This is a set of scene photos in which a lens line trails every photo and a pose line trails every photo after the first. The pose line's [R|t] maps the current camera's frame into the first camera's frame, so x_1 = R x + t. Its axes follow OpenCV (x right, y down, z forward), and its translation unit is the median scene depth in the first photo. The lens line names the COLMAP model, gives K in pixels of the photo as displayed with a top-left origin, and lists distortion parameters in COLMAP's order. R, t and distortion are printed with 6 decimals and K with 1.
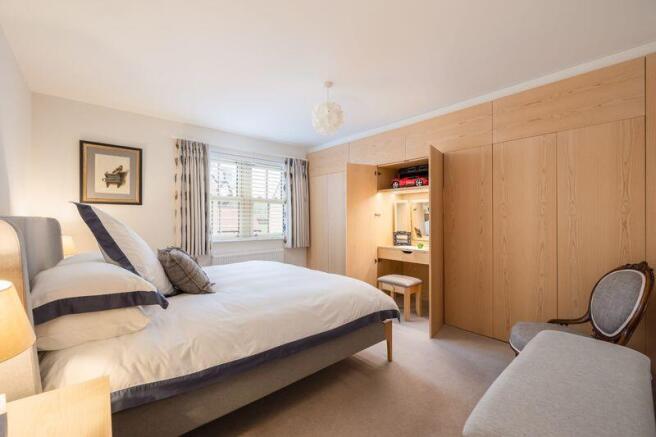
lens RADIAL K [[280.4, 0, 328.0], [0, 280.4, 218.5], [0, 0, 1]] dist [-0.000134, -0.000060]
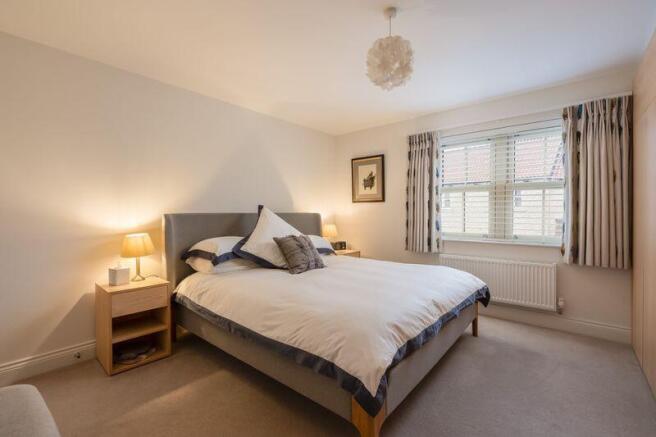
lens RADIAL K [[298.8, 0, 328.0], [0, 298.8, 218.5], [0, 0, 1]] dist [-0.003048, -0.000010]
pose [[0.143599, 0.013483, -0.989544, 0.501210], [0.003780, 0.999892, 0.014173, 0.002541], [0.989629, -0.005775, 0.143532, 0.541408]]
